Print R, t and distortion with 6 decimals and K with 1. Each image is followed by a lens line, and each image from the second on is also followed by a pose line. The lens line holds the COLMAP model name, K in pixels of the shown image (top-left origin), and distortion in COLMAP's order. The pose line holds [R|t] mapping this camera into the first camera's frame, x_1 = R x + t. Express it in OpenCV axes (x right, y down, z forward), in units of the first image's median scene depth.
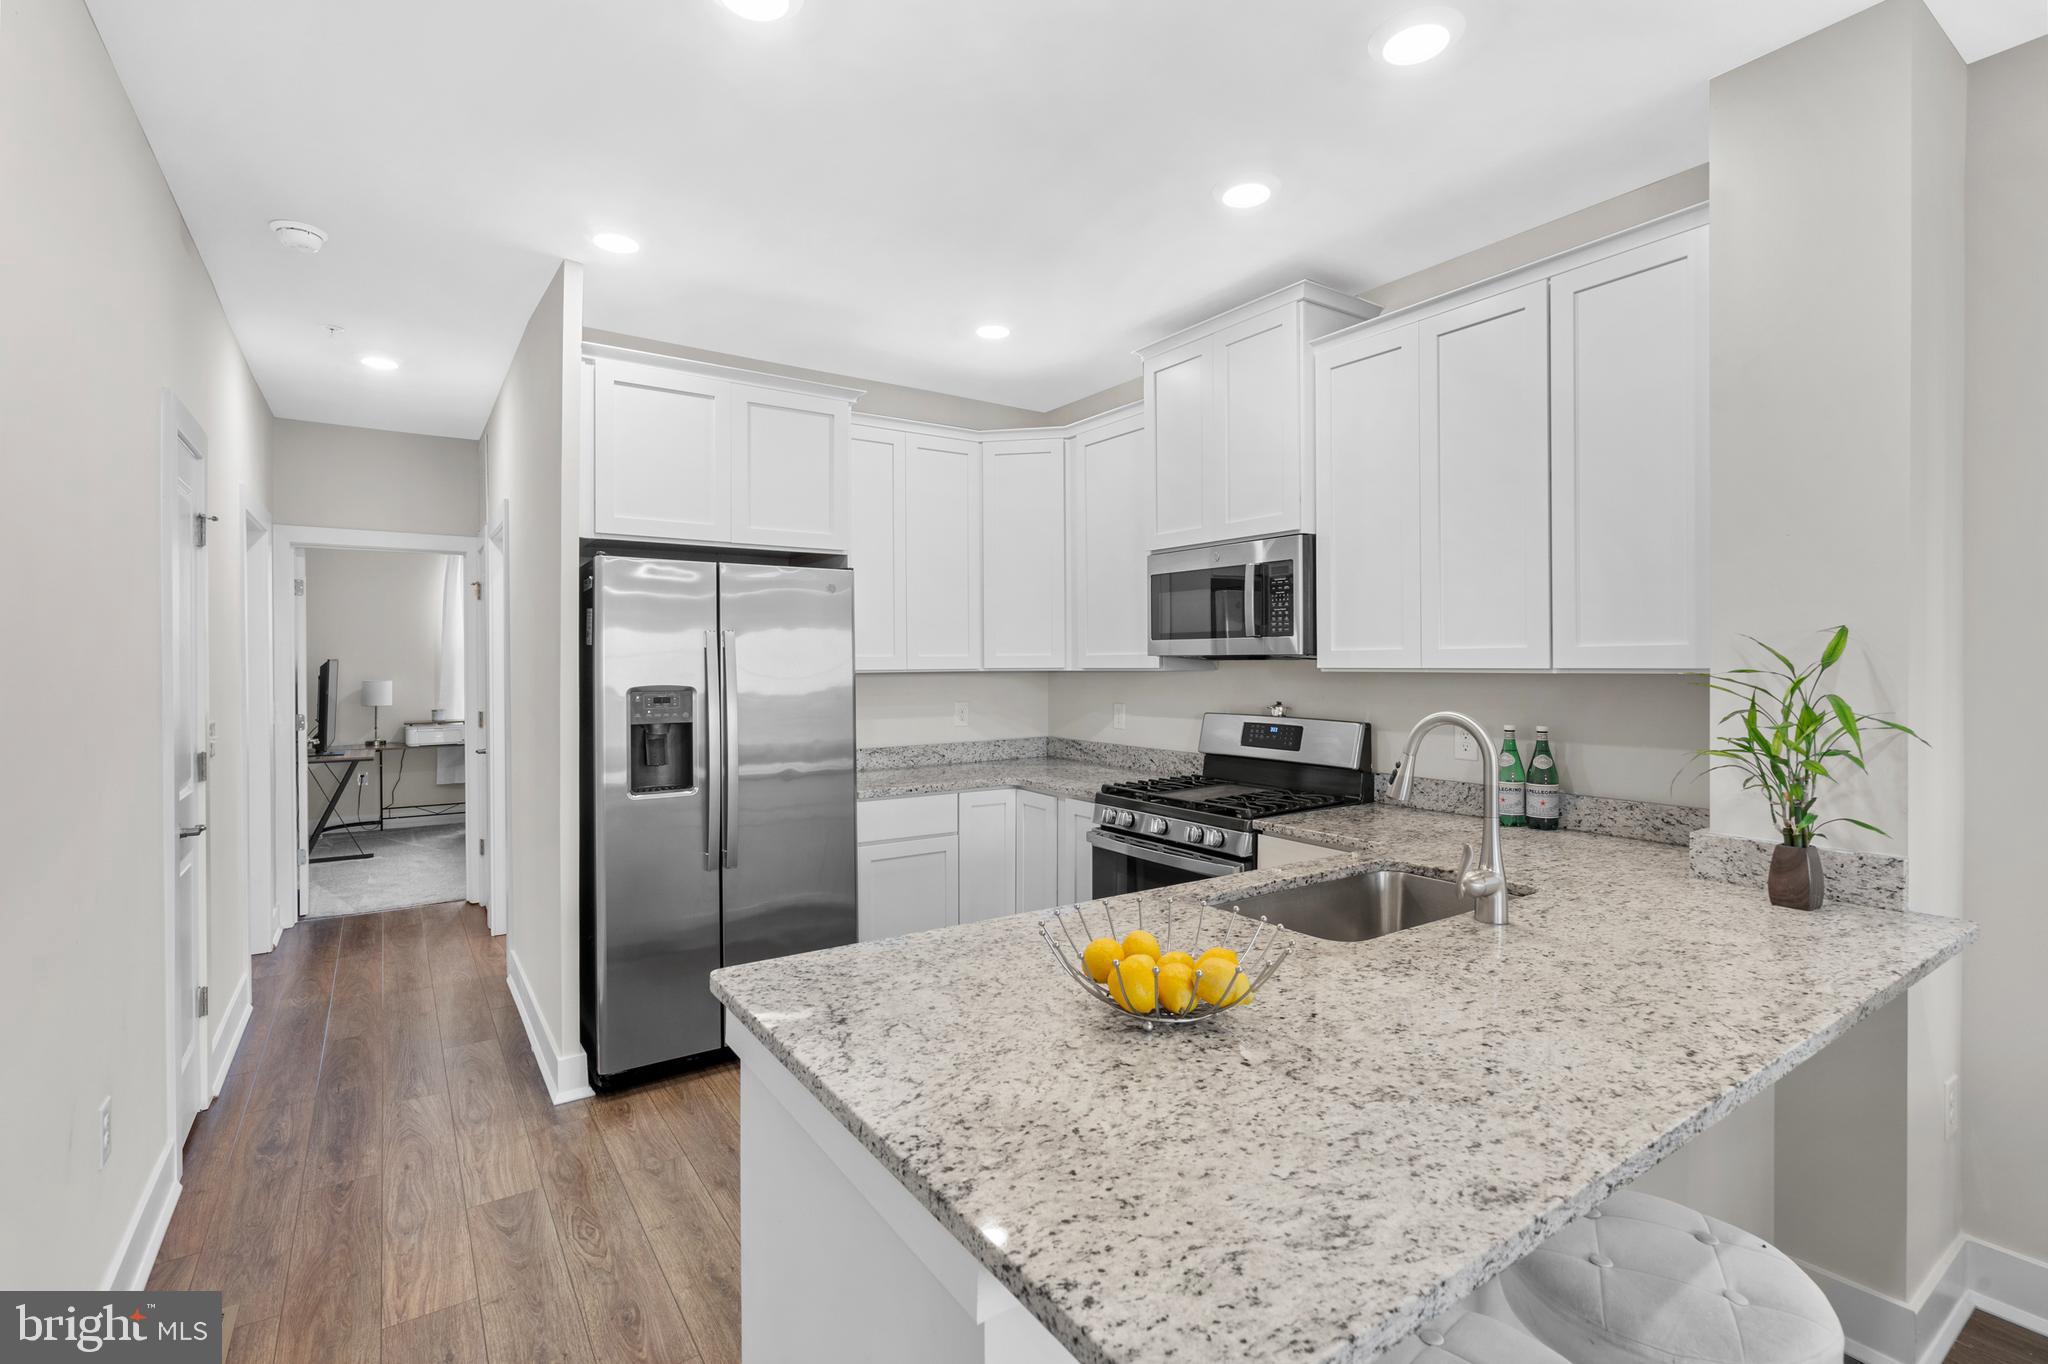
lens RADIAL K [[930.5, 0, 1016.8], [0, 930.5, 660.6], [0, 0, 1]] dist [-0.006400, 0.003032]
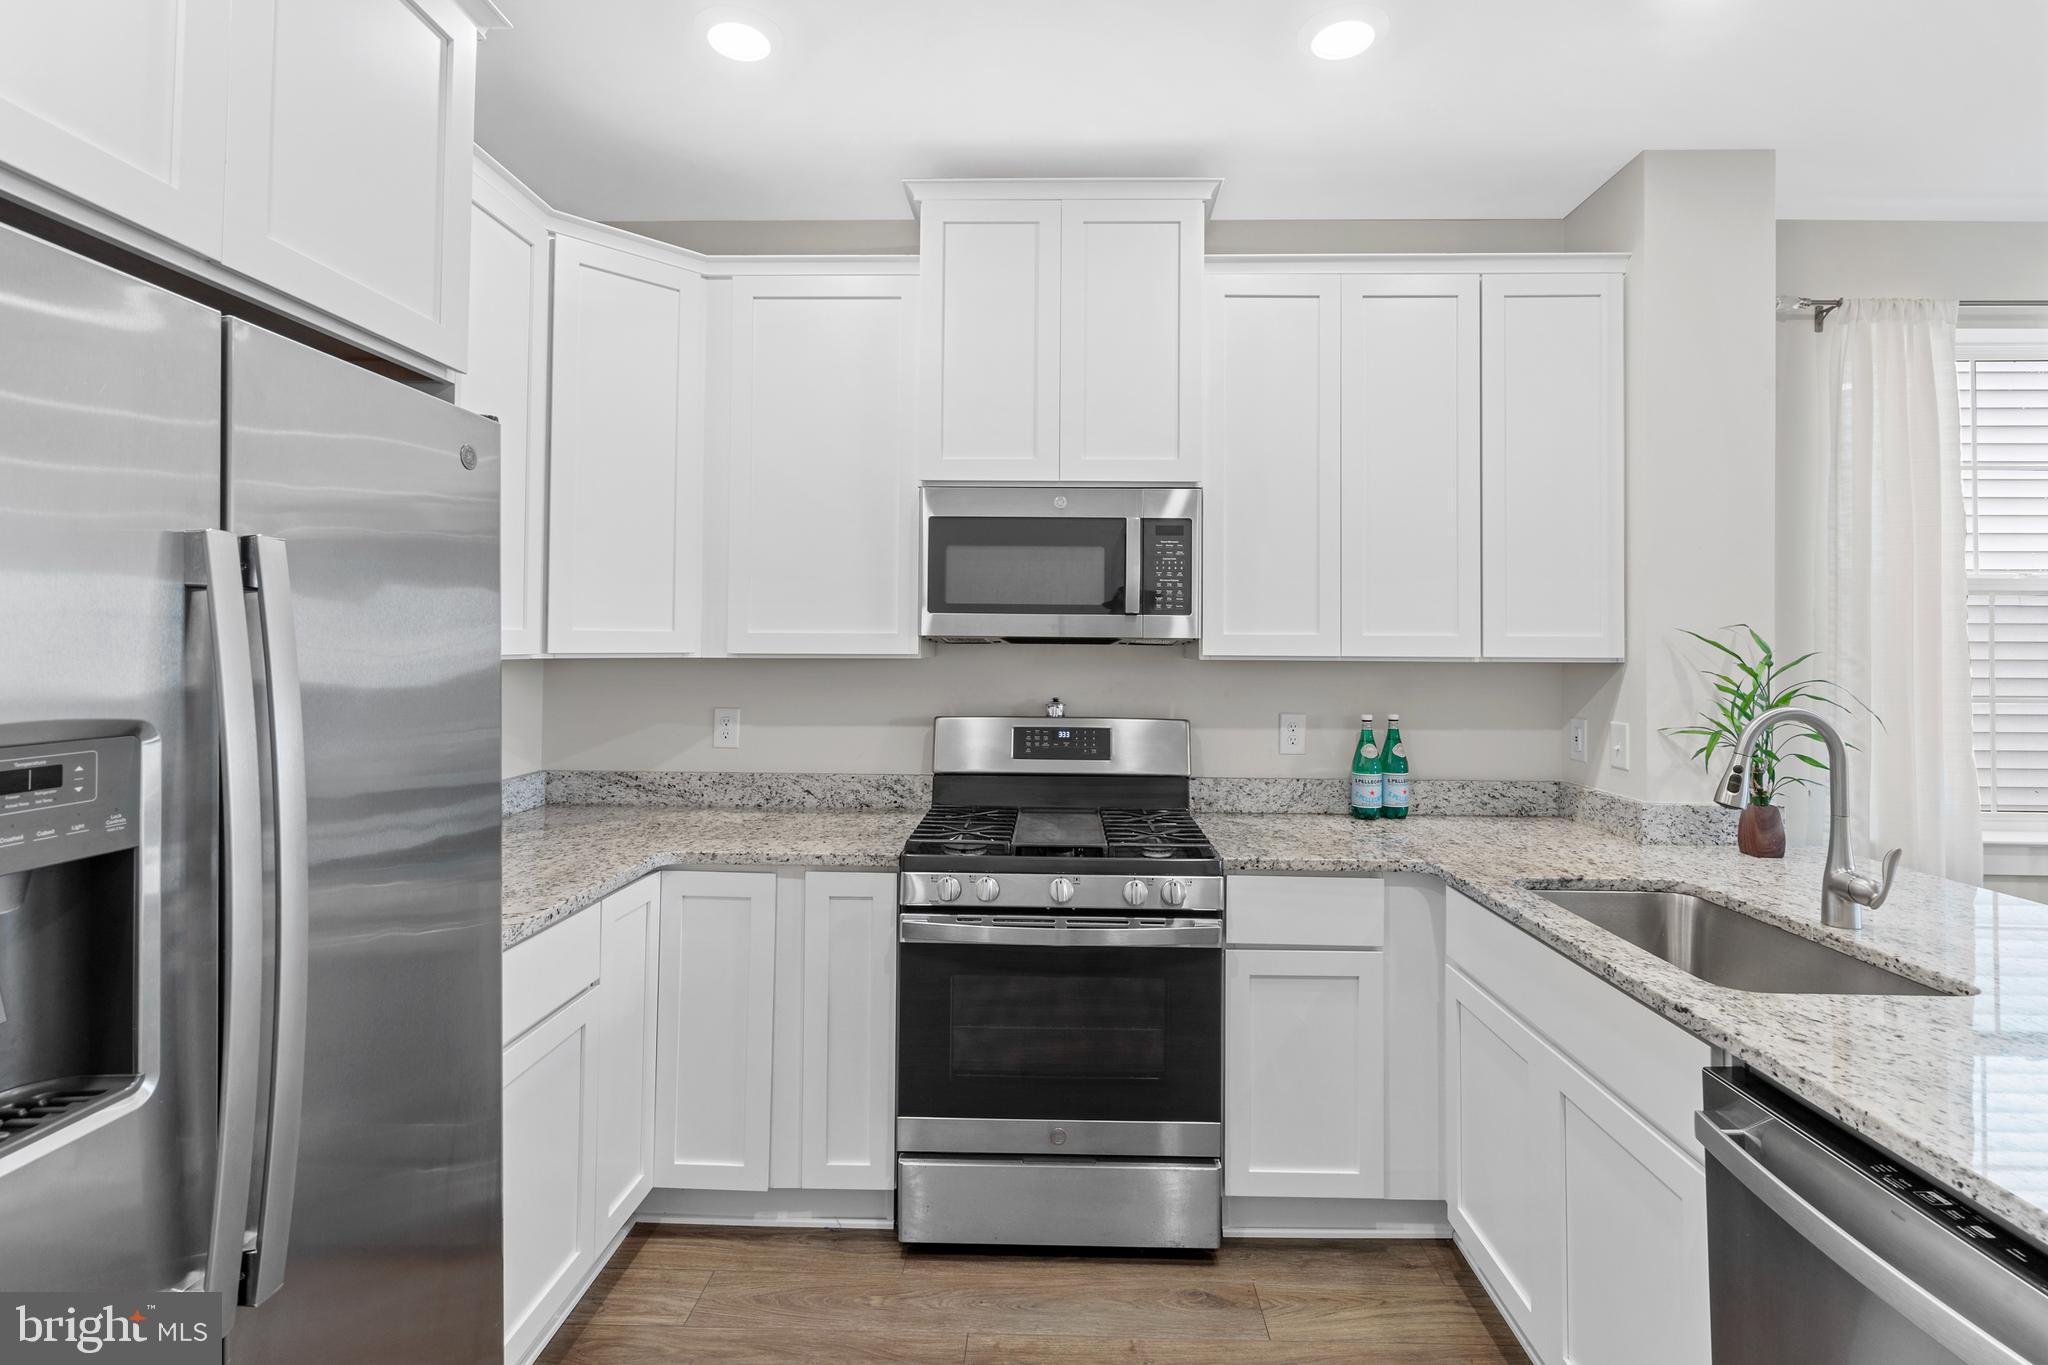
lens RADIAL K [[930.5, 0, 1048.0], [0, 930.5, 639.7], [0, 0, 1]] dist [-0.006400, 0.003032]
pose [[0.583756, 0.018988, 0.811707, -0.376017], [-0.010911, 0.999820, -0.015541, 0.007207], [-0.811856, 0.000216, 0.583858, 0.575097]]
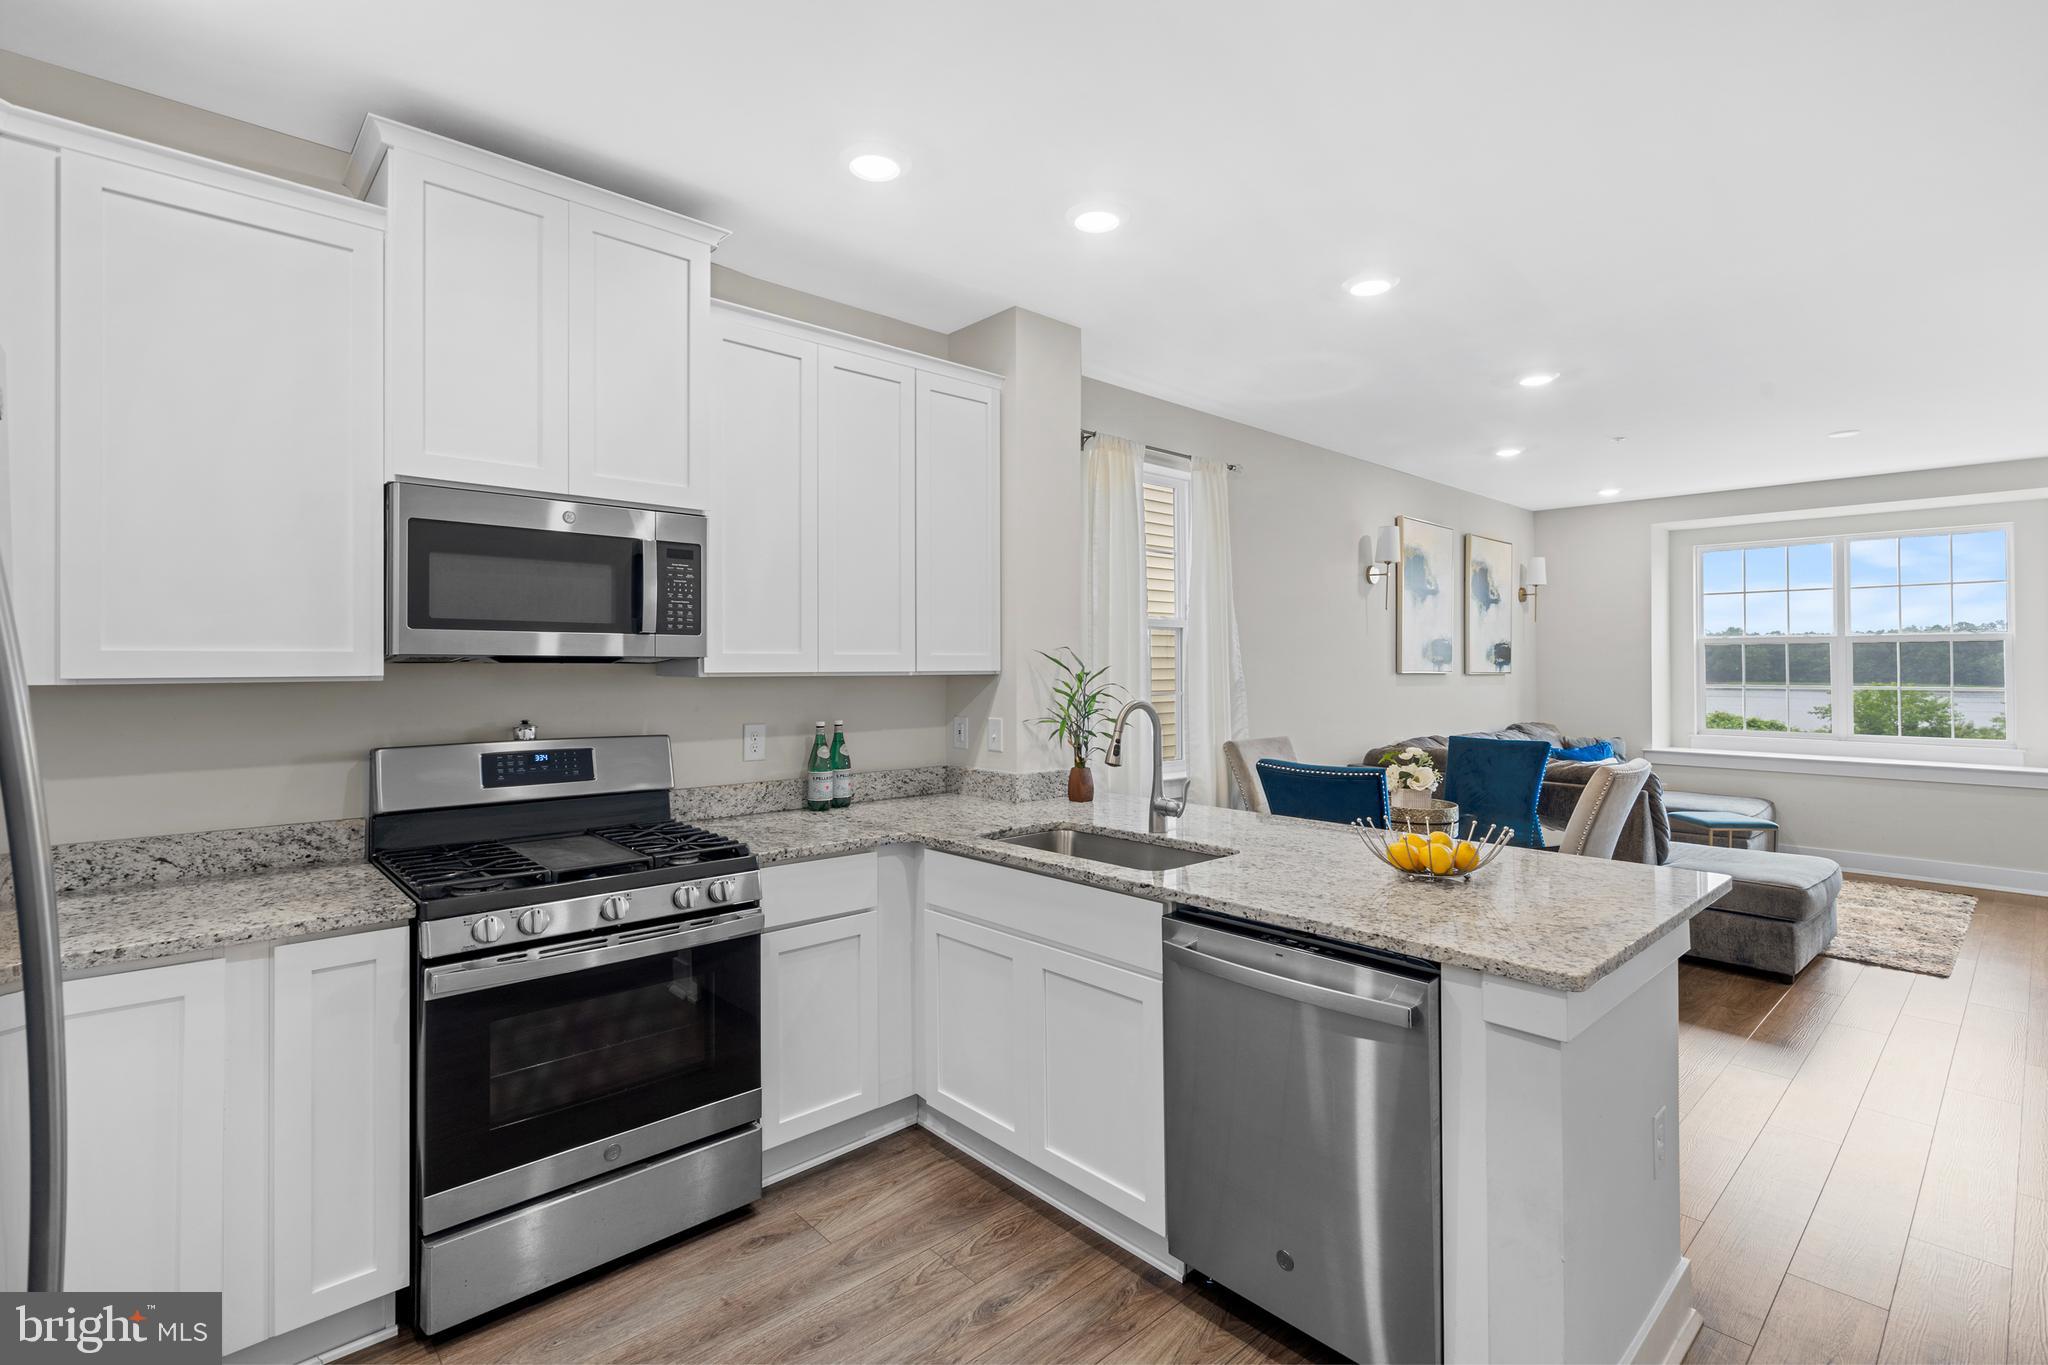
lens RADIAL K [[930.5, 0, 1006.6], [0, 930.5, 668.4], [0, 0, 1]] dist [-0.006400, 0.003032]
pose [[-0.125778, 0.001882, 0.992057, -0.518231], [0.000032, 0.999998, -0.001893, 0.004563], [-0.992058, -0.000206, -0.125778, 0.750495]]
